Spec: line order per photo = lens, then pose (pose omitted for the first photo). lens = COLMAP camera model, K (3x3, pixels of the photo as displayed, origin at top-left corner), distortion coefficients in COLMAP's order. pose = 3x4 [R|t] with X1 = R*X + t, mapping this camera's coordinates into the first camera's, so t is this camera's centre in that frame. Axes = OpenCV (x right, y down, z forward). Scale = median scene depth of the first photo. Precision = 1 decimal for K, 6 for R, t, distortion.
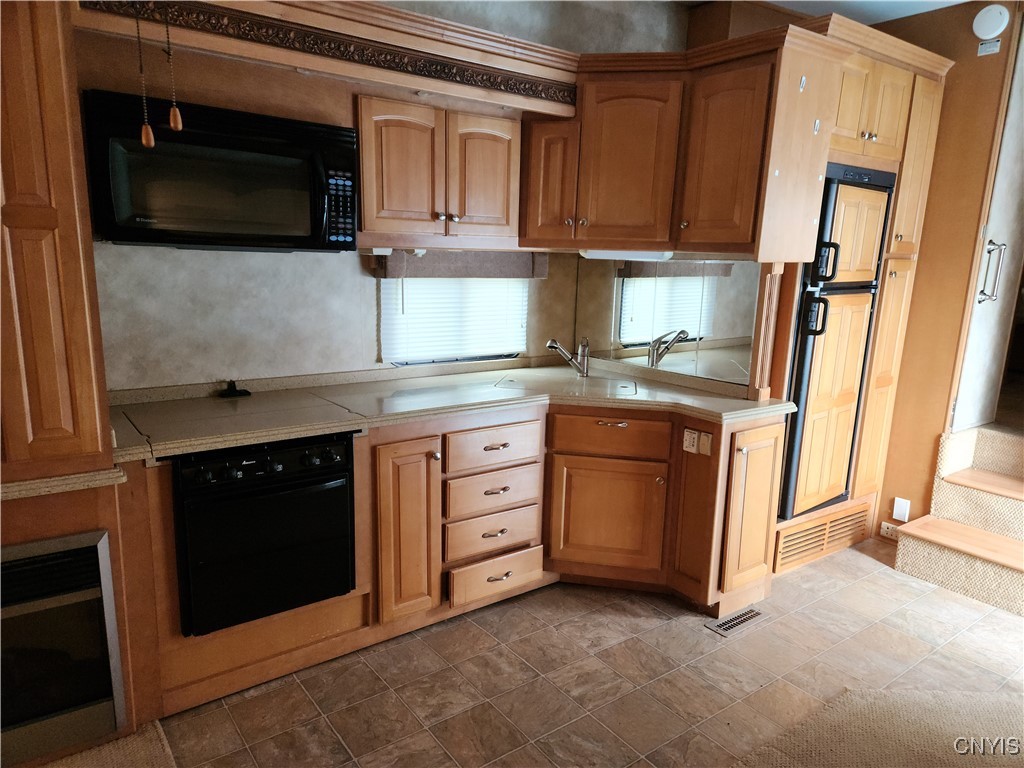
lens RADIAL K [[691.8, 0, 511.7], [0, 691.8, 388.1], [0, 0, 1]] dist [-0.001711, -0.004052]
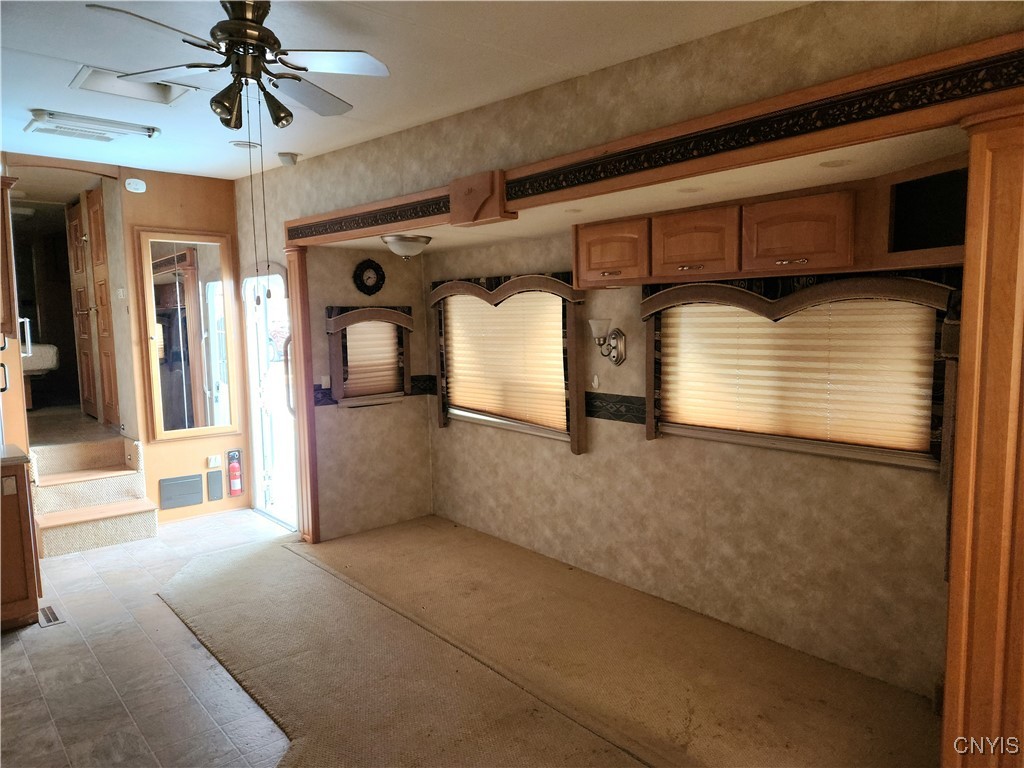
lens RADIAL K [[691.8, 0, 512.6], [0, 691.8, 382.6], [0, 0, 1]] dist [-0.001711, -0.004052]
pose [[-0.078221, -0.135589, 0.987672, -0.892578], [0.208764, 0.966515, 0.149219, -0.083285], [-0.974833, 0.217862, -0.047296, 0.136341]]
